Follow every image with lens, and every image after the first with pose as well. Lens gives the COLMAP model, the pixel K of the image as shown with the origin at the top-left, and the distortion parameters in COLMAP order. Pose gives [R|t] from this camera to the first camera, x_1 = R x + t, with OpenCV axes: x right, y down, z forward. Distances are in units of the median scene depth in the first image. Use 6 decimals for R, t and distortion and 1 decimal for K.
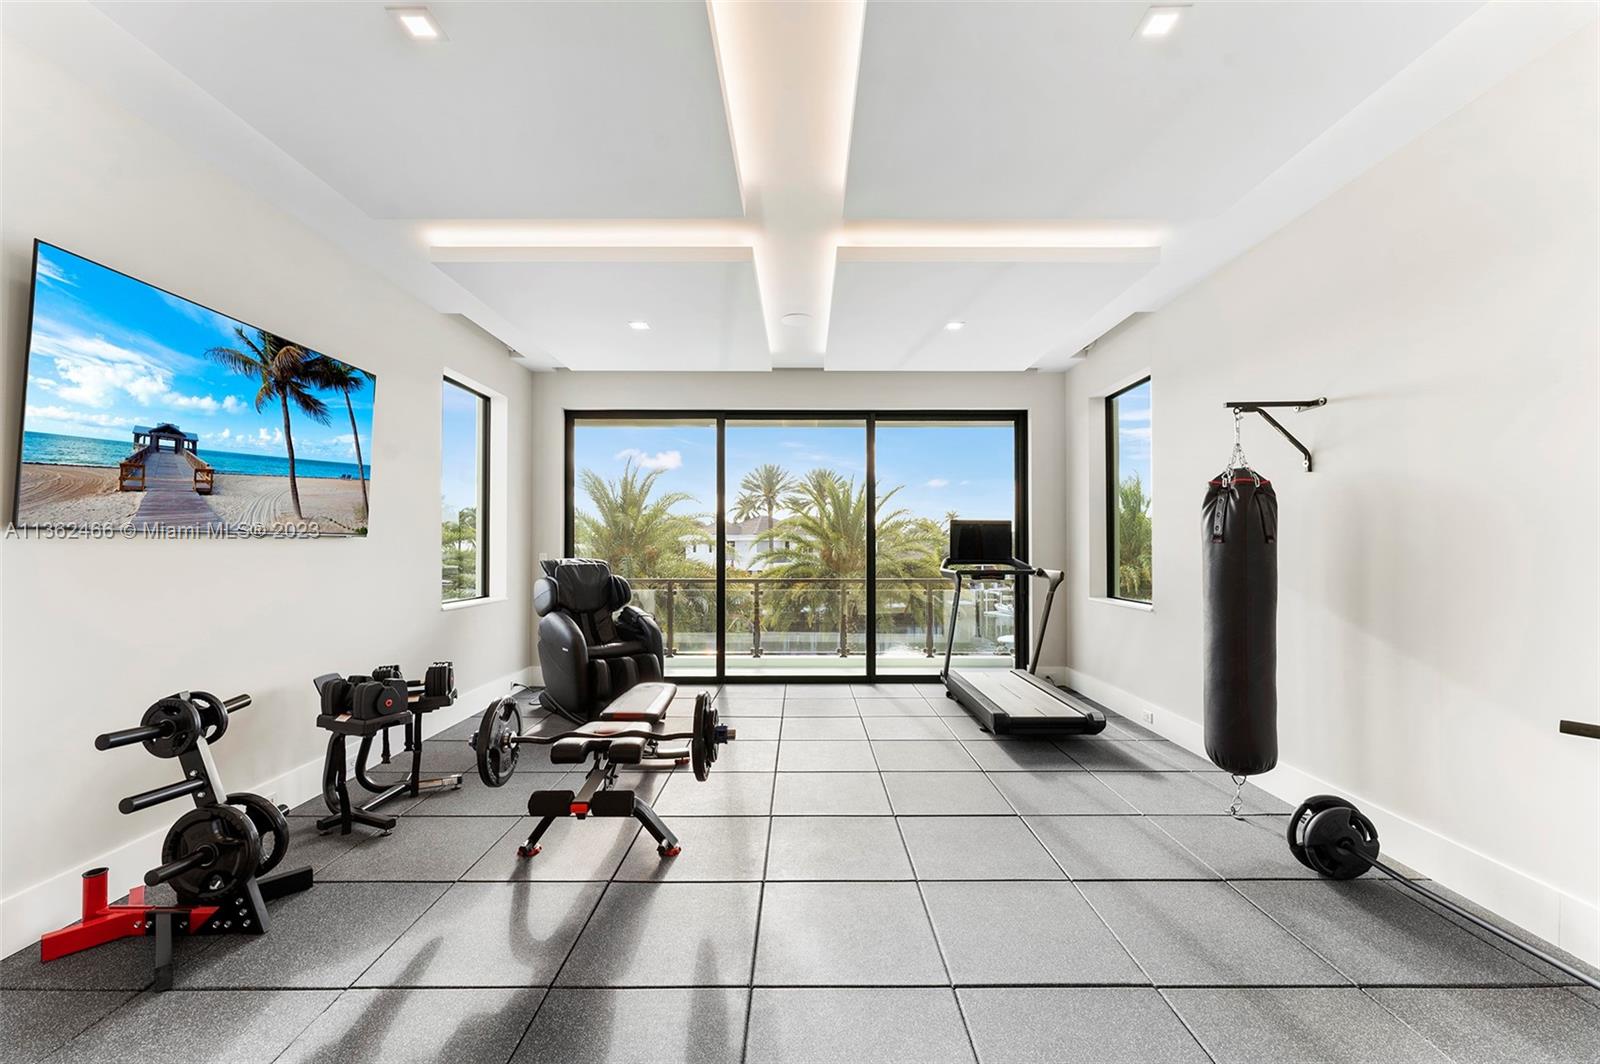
lens RADIAL K [[653.6, 0, 802.1], [0, 653.6, 534.2], [0, 0, 1]] dist [-0.001184, 0.000210]
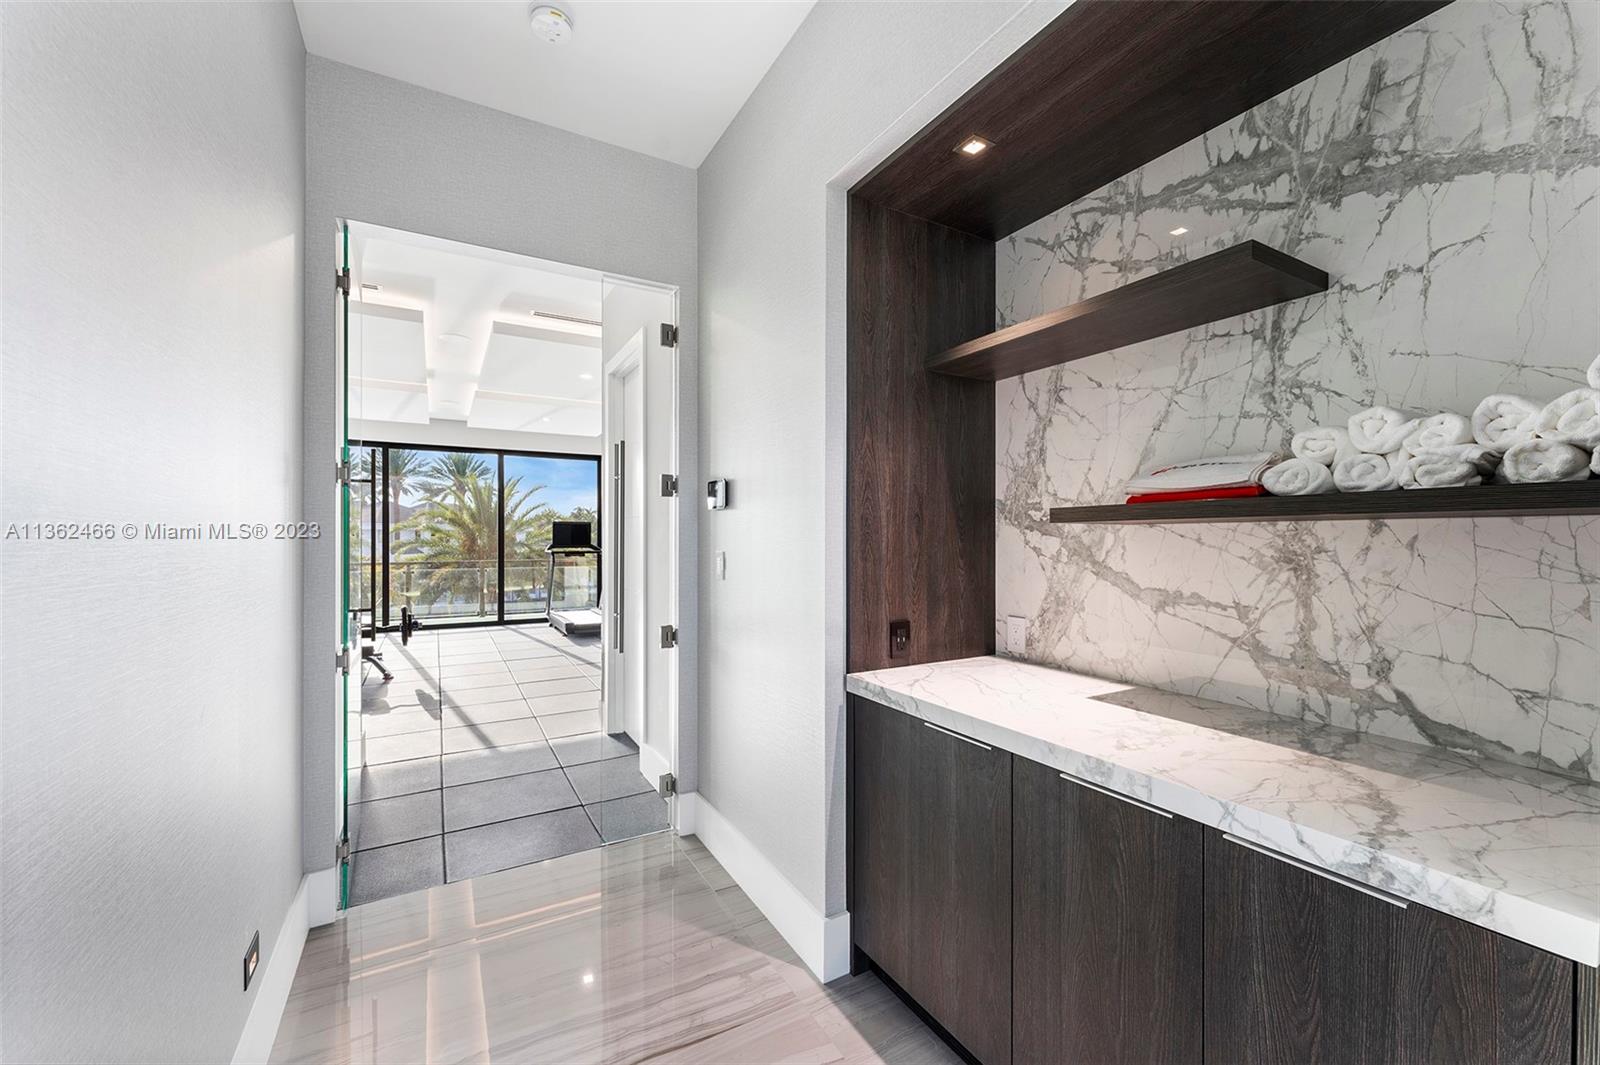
lens RADIAL K [[653.6, 0, 799.9], [0, 653.6, 548.5], [0, 0, 1]] dist [-0.001184, 0.000210]
pose [[0.872023, 0.000302, 0.489465, -0.032801], [-0.017661, 0.999368, 0.030846, -0.012094], [-0.489147, -0.035543, 0.871477, -0.670623]]
